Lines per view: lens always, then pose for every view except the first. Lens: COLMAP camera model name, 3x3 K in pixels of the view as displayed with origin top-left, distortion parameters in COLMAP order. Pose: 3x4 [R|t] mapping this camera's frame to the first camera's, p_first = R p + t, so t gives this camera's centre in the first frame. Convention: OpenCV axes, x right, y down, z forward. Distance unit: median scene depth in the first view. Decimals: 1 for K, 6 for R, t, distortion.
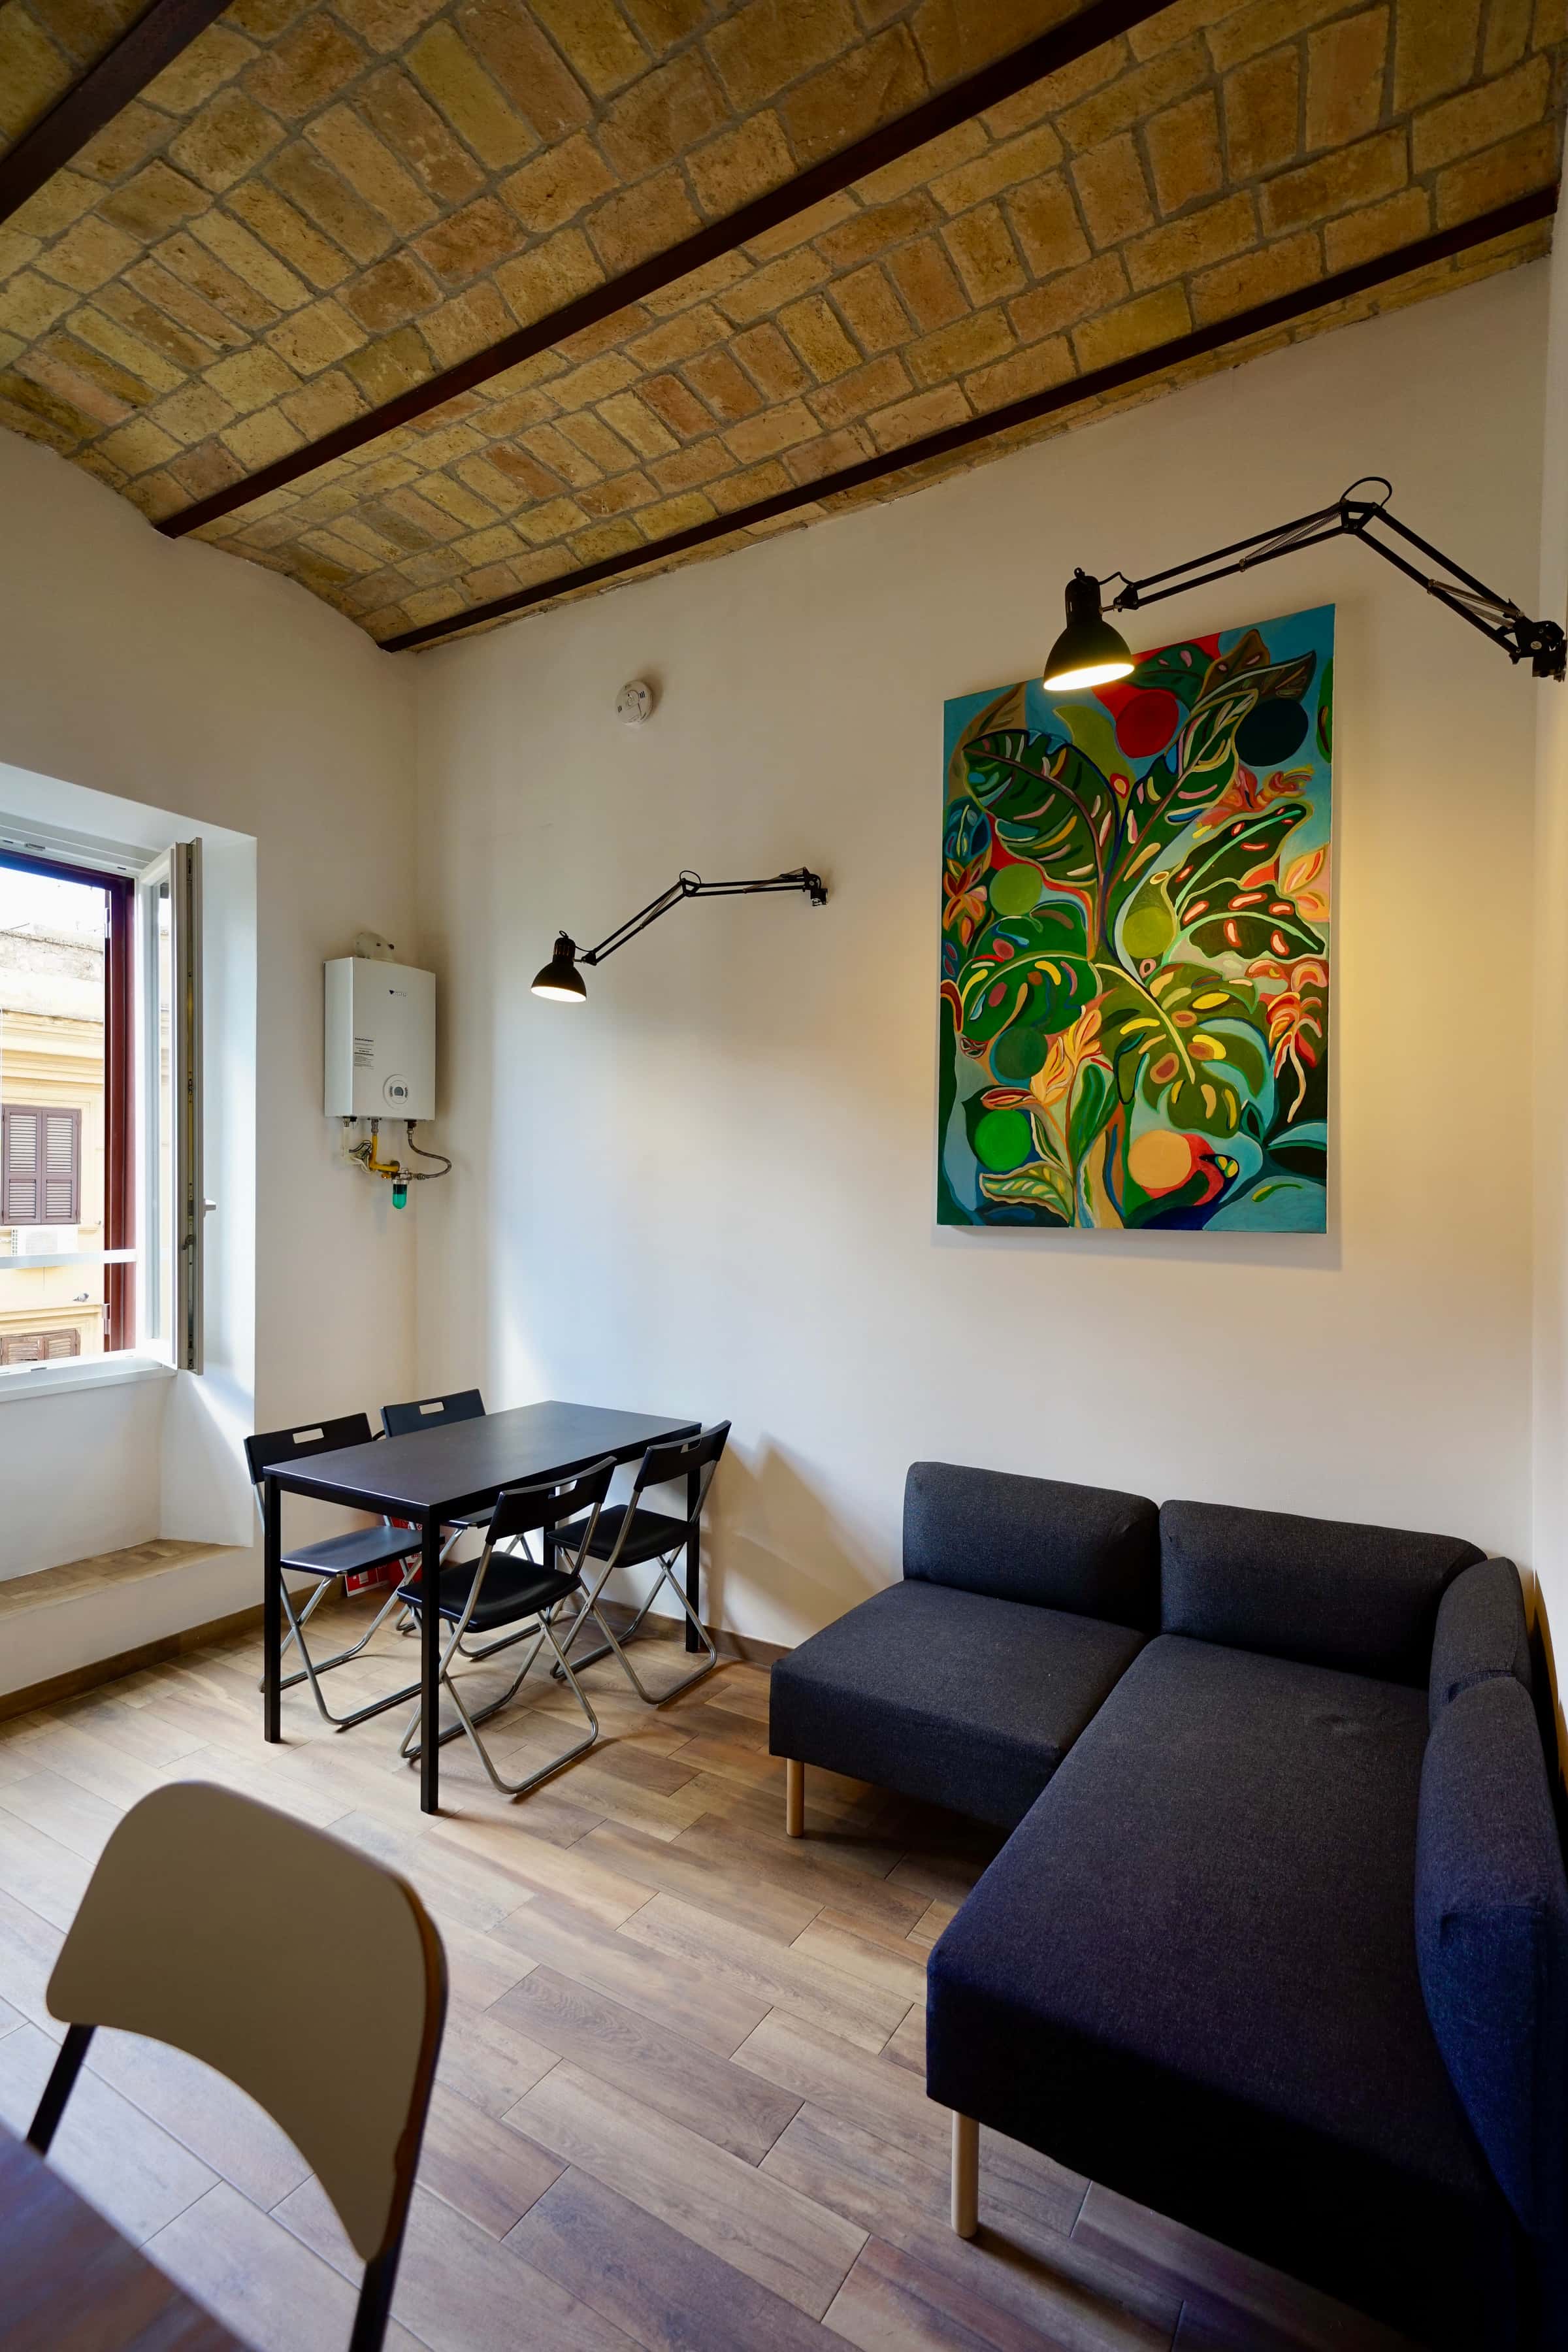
lens RADIAL K [[1100.0, 0, 783.7], [0, 1100.0, 1187.3], [0, 0, 1]] dist [0.007577, 0.003787]
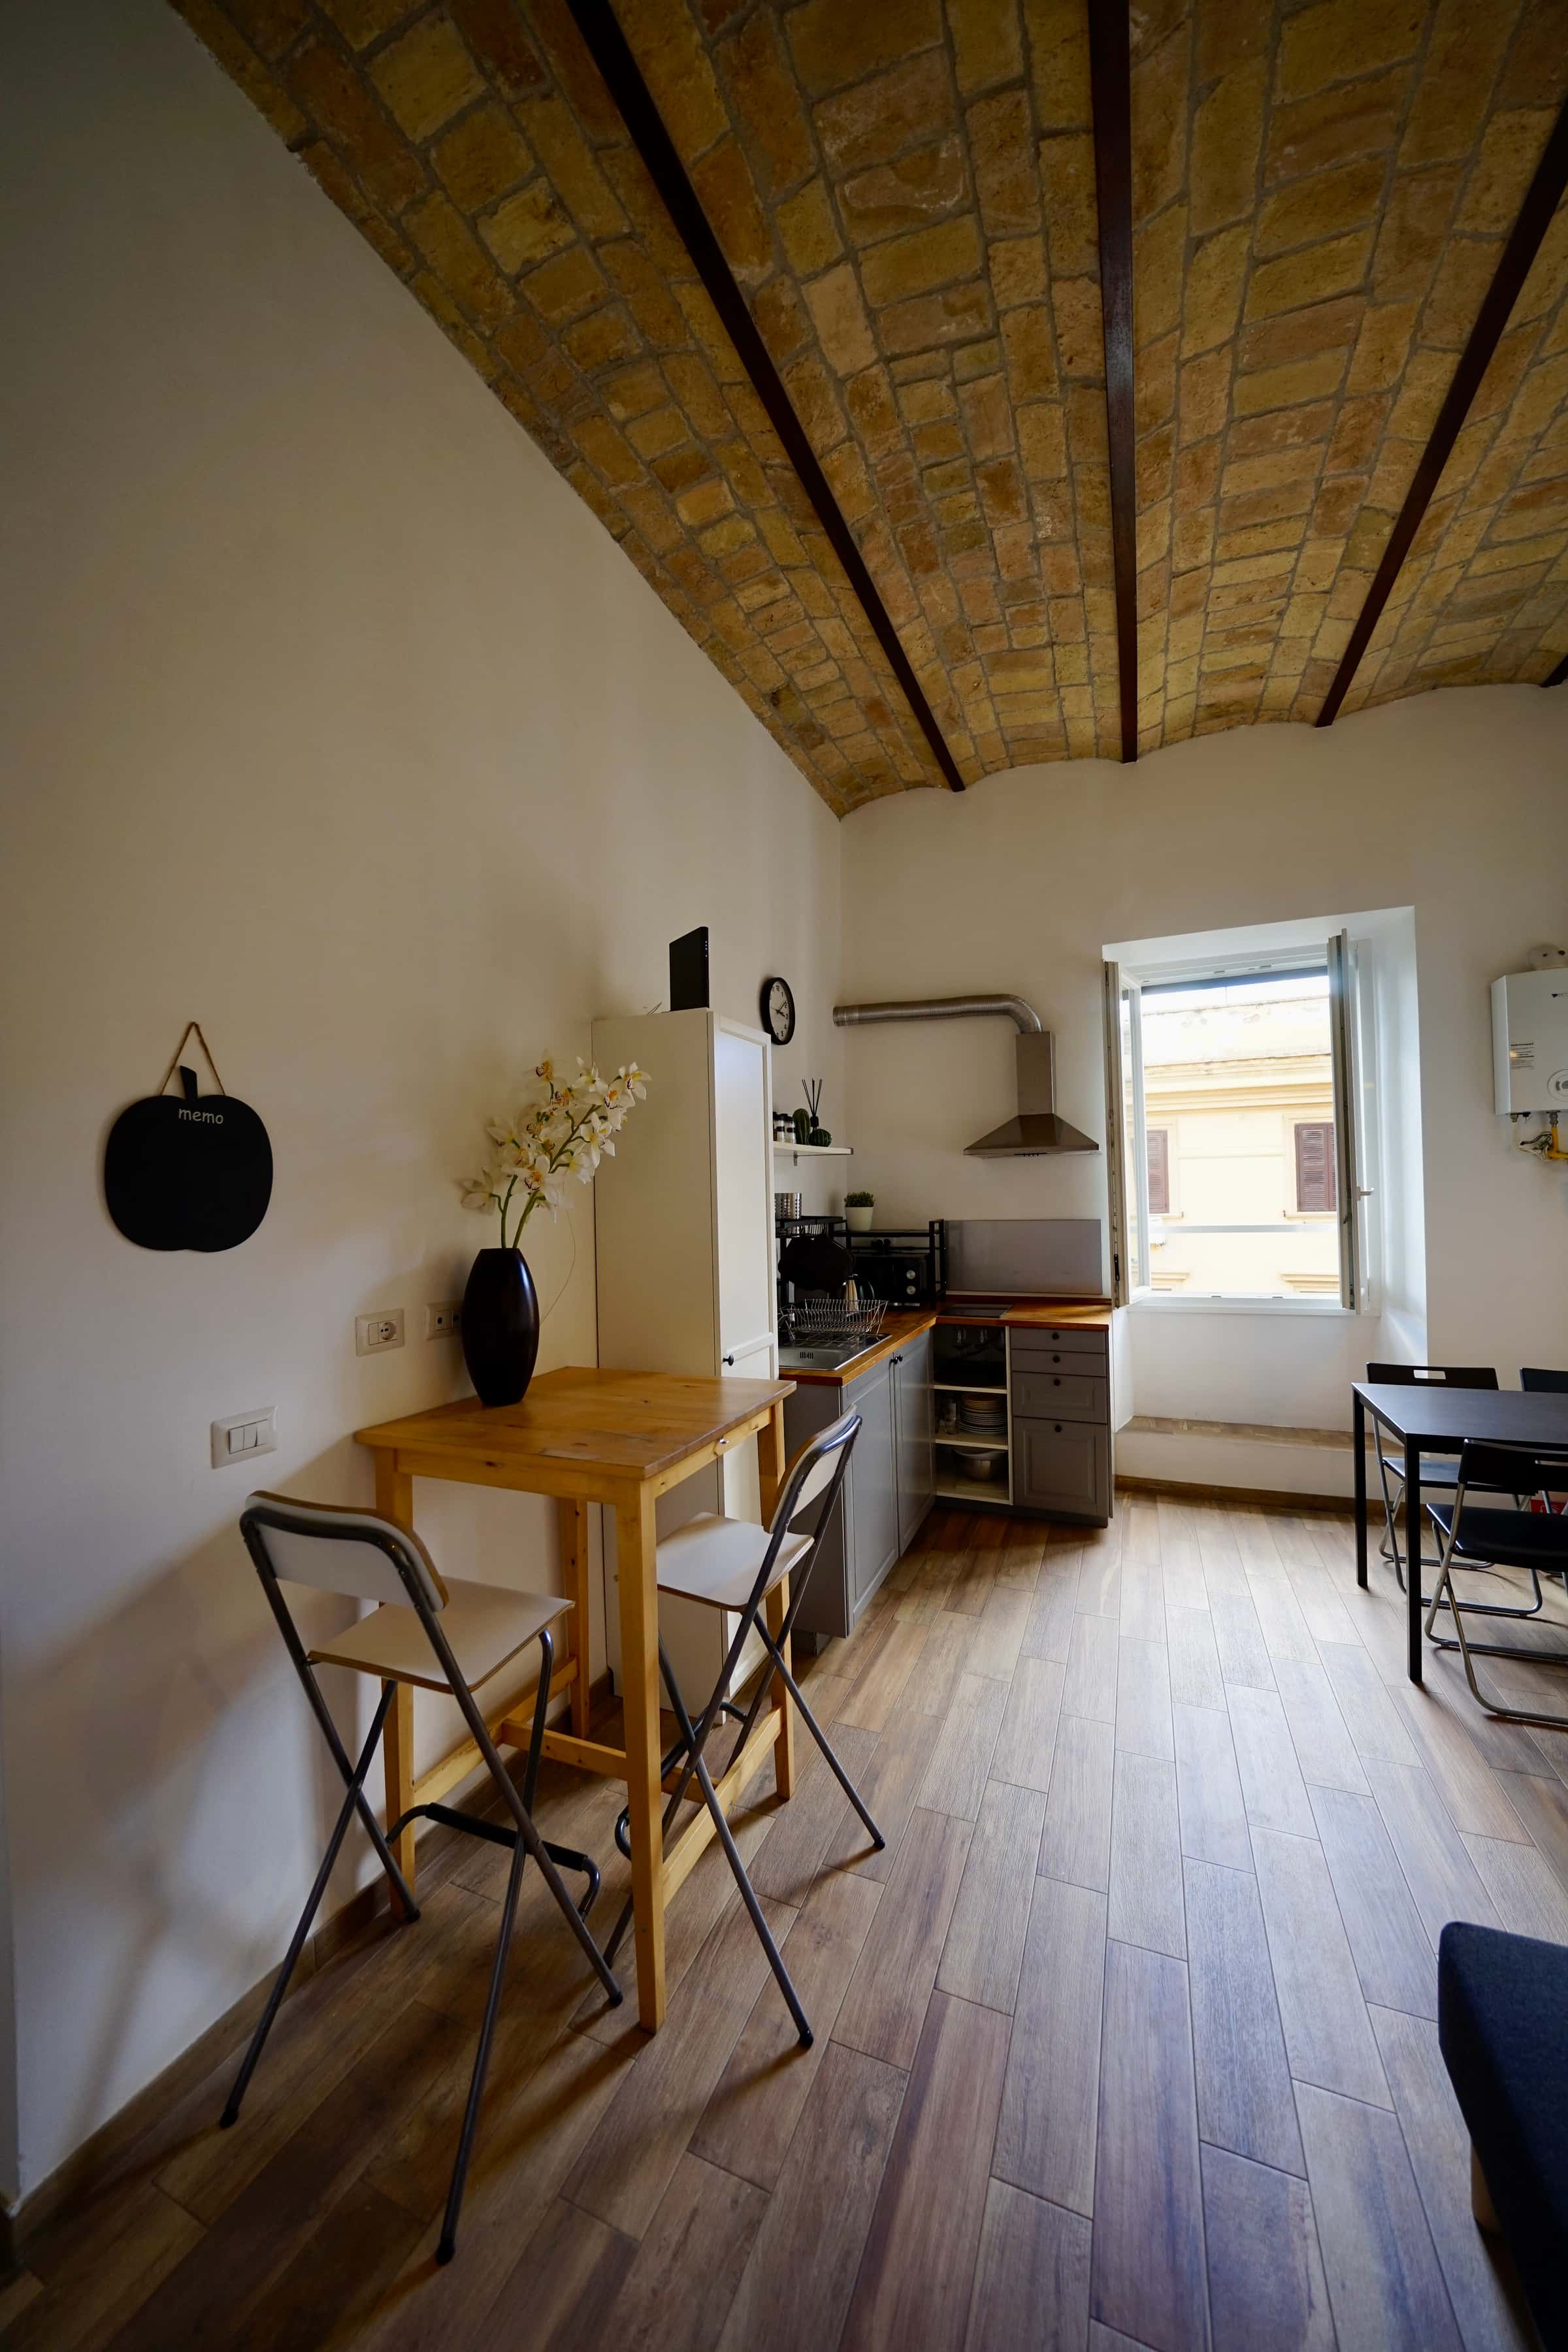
lens RADIAL K [[811.5, 0, 782.2], [0, 811.5, 1186.4], [0, 0, 1]] dist [-0.028368, 0.002643]
pose [[0.148042, -0.017213, -0.988831, 0.423714], [0.022527, 0.999648, -0.014029, 0.008874], [0.988725, -0.020198, 0.148377, 0.166505]]
